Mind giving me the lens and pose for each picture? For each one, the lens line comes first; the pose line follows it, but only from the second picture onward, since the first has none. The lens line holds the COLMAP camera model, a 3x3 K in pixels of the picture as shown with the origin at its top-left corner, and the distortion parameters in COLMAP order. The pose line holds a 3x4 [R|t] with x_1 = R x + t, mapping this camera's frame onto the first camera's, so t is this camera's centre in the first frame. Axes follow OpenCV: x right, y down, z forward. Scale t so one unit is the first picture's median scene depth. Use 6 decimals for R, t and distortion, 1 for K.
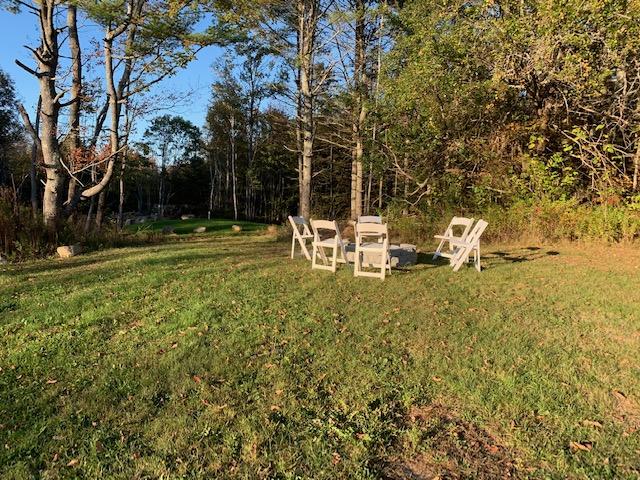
lens RADIAL K [[490.6, 0, 319.1], [0, 490.6, 242.7], [0, 0, 1]] dist [-0.001992, 0.001193]
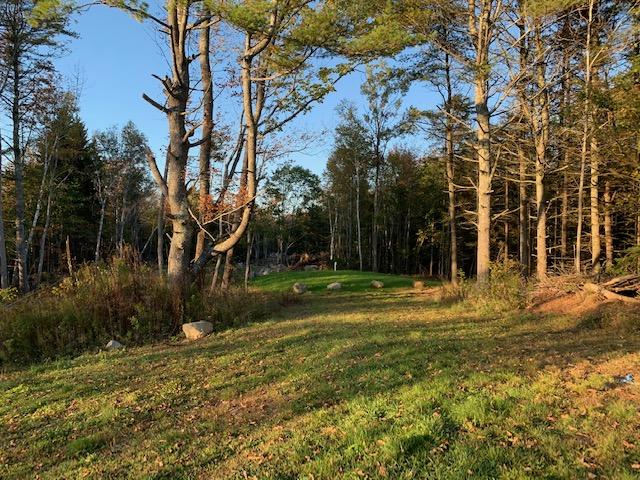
lens RADIAL K [[490.6, 0, 319.1], [0, 490.6, 242.7], [0, 0, 1]] dist [-0.001992, 0.001193]
pose [[0.976187, -0.021984, -0.215814, -0.104858], [0.001370, 0.995457, -0.095206, -0.025766], [0.216926, 0.092643, 0.971782, 0.192968]]
